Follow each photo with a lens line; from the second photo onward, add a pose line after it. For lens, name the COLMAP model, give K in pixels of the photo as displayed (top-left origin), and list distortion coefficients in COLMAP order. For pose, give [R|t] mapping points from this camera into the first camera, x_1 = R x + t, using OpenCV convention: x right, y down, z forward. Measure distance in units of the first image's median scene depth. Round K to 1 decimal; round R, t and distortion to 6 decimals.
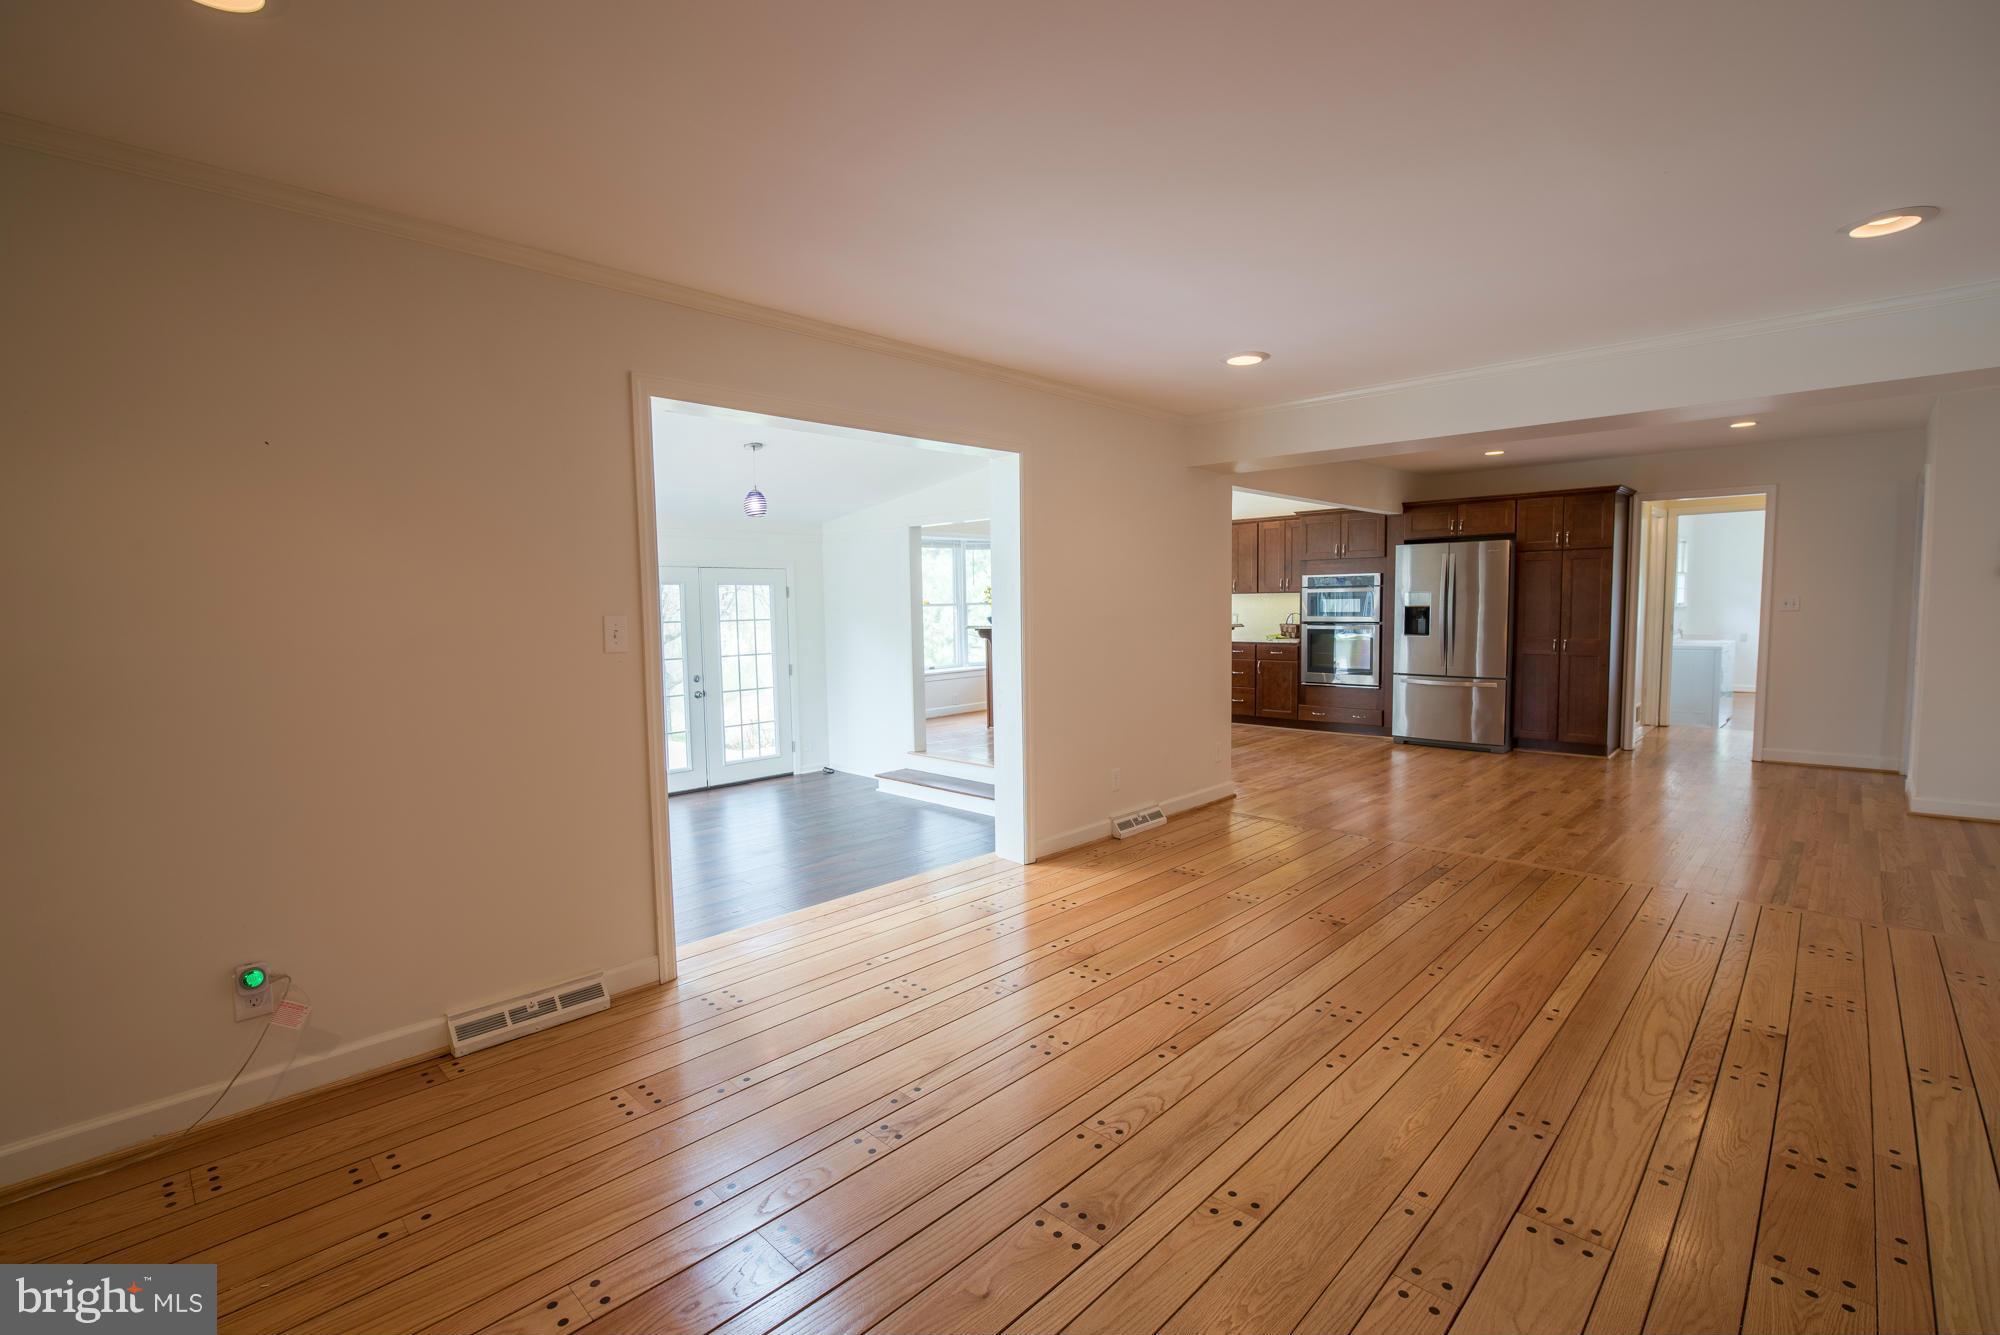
lens RADIAL K [[875.5, 0, 1005.0], [0, 875.5, 670.2], [0, 0, 1]] dist [-0.015000, 0.000126]
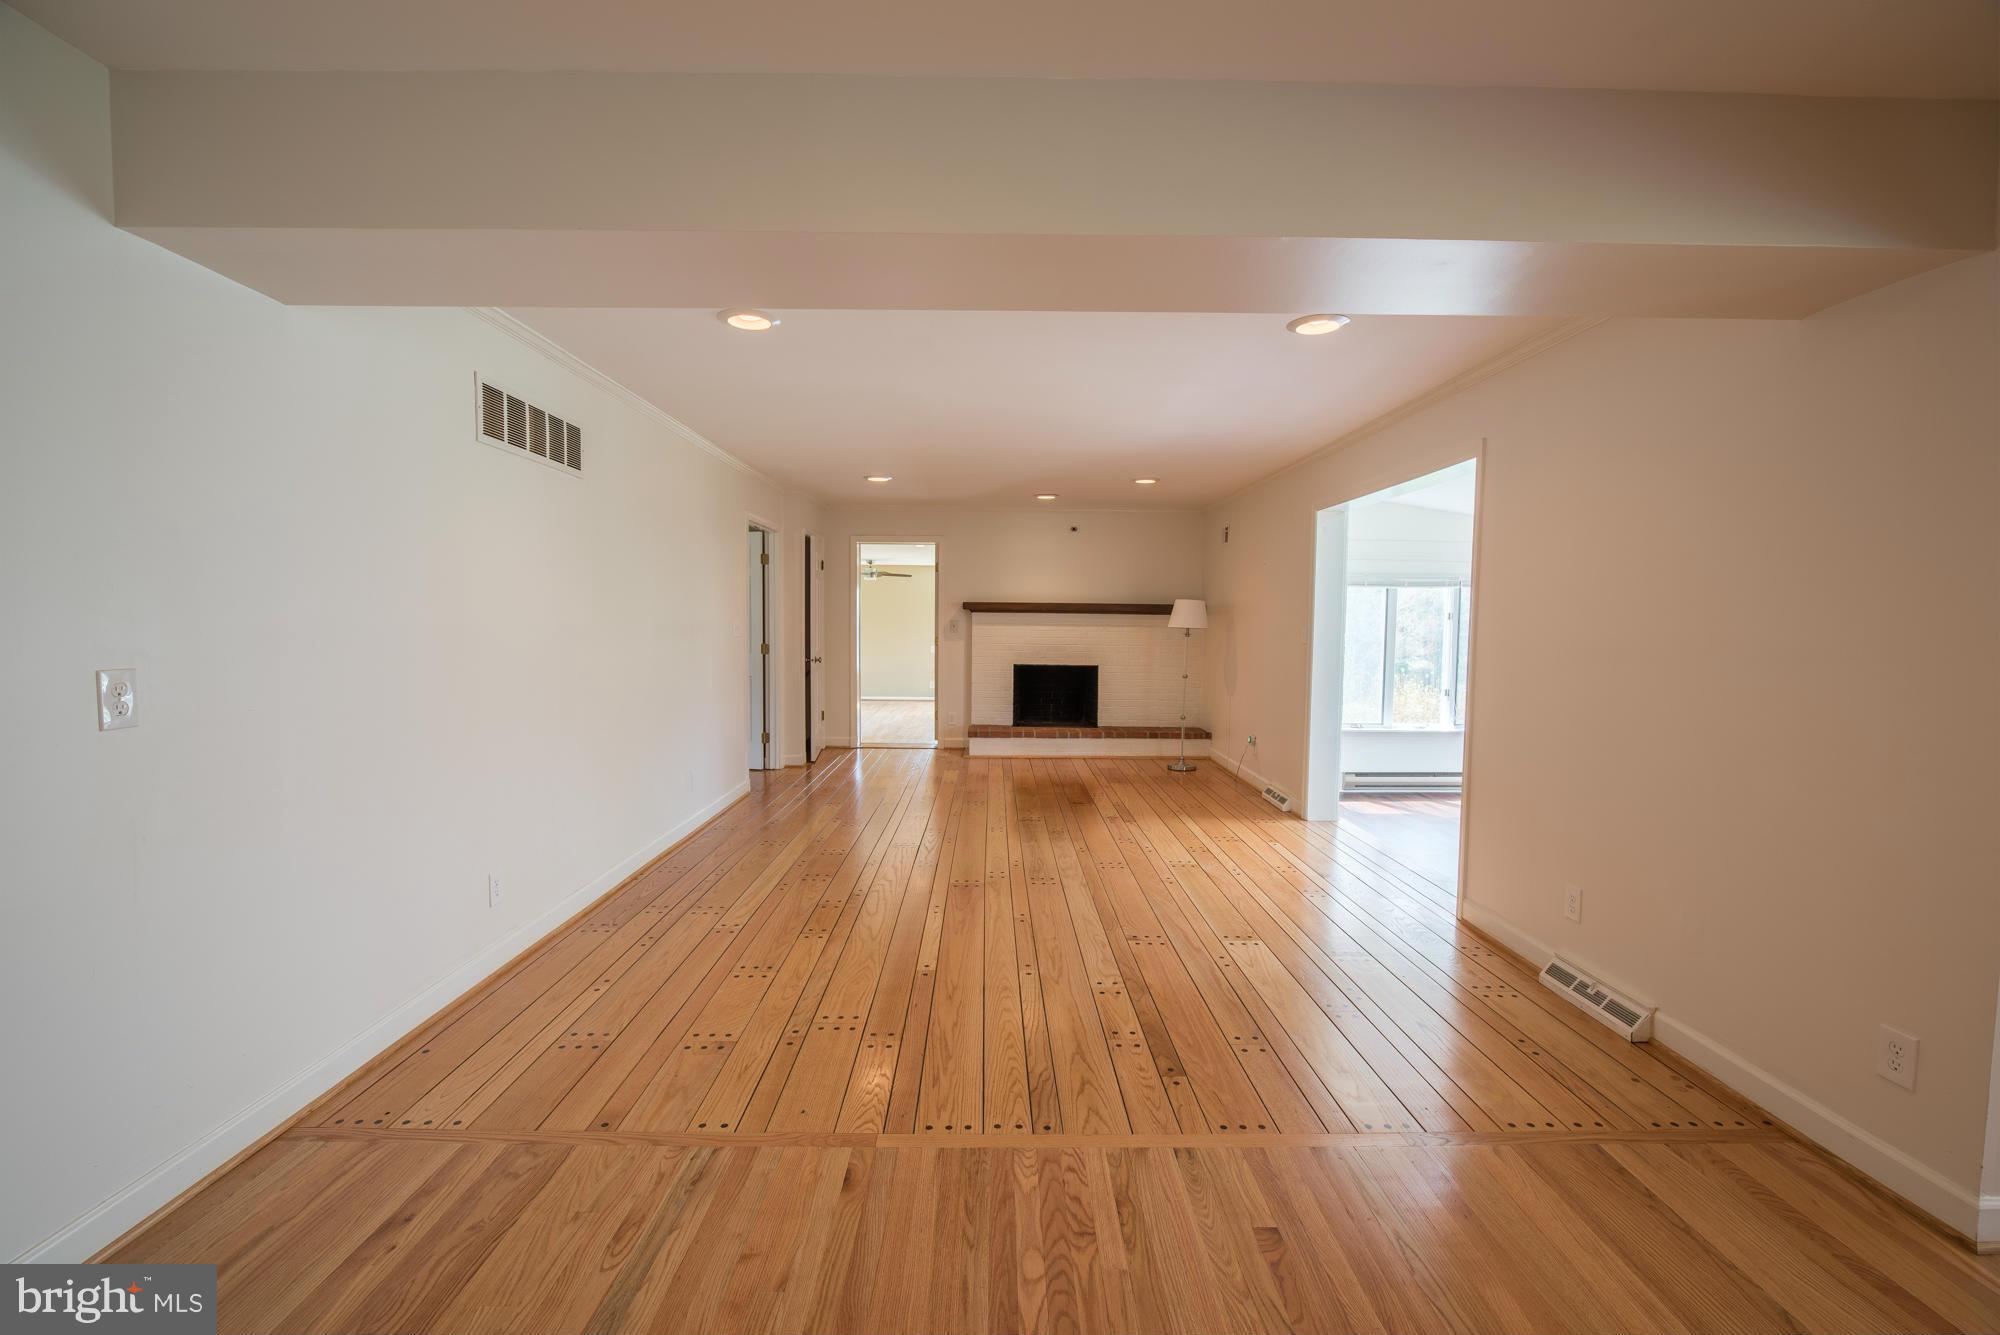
lens RADIAL K [[875.5, 0, 1001.6], [0, 875.5, 672.3], [0, 0, 1]] dist [-0.015000, 0.000126]
pose [[-0.710050, 0.050885, -0.702310, 1.243272], [-0.052787, 0.990732, 0.125151, -0.143319], [0.702169, 0.125936, -0.700784, 1.634767]]
